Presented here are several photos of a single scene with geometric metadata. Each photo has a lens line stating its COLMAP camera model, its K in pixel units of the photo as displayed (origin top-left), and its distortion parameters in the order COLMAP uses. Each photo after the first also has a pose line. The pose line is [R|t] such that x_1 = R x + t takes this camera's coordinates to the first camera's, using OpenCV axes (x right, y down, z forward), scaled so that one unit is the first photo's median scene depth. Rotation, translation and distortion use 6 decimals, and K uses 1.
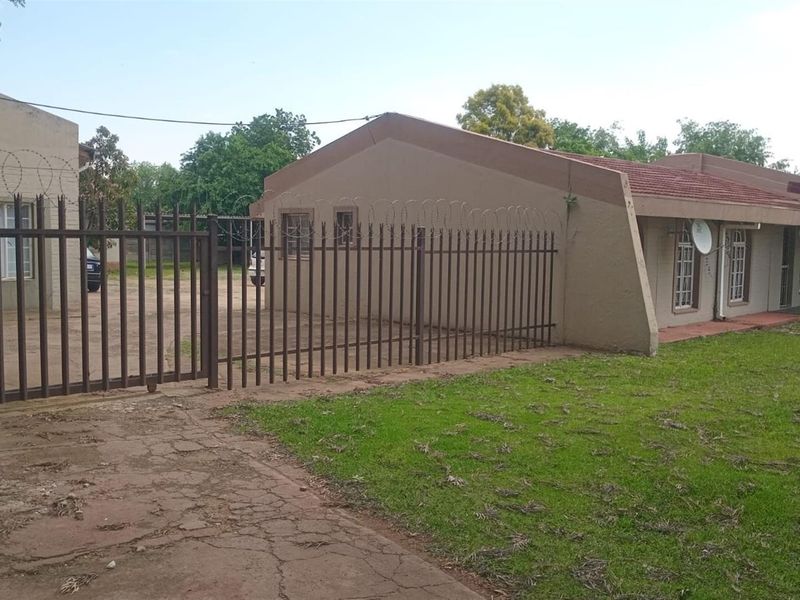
lens RADIAL K [[577.0, 0, 400.4], [0, 577.0, 302.5], [0, 0, 1]] dist [0.058622, -0.071449]
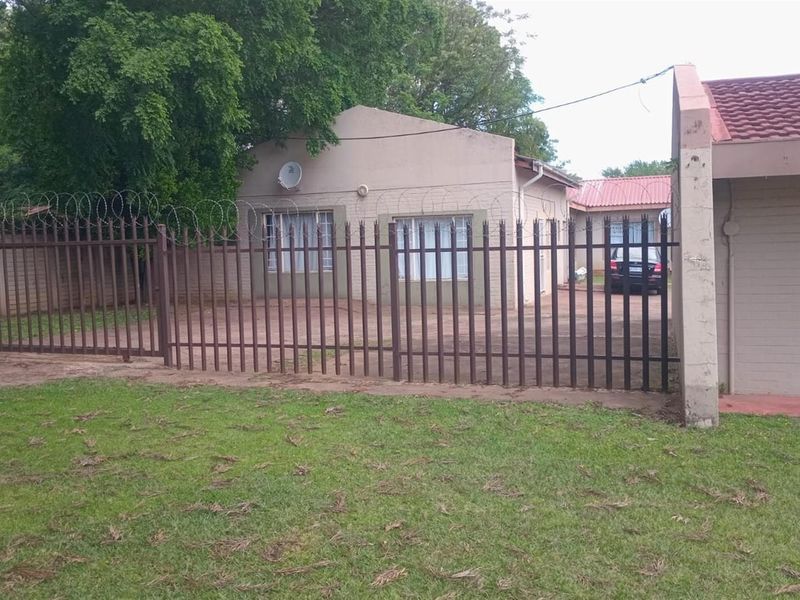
lens RADIAL K [[577.0, 0, 400.4], [0, 577.0, 302.5], [0, 0, 1]] dist [0.058622, -0.071449]
pose [[0.650840, 0.044818, -0.757891, 0.893805], [-0.049193, 0.998648, 0.016811, -0.031236], [0.757620, 0.026342, 0.652164, 0.547199]]
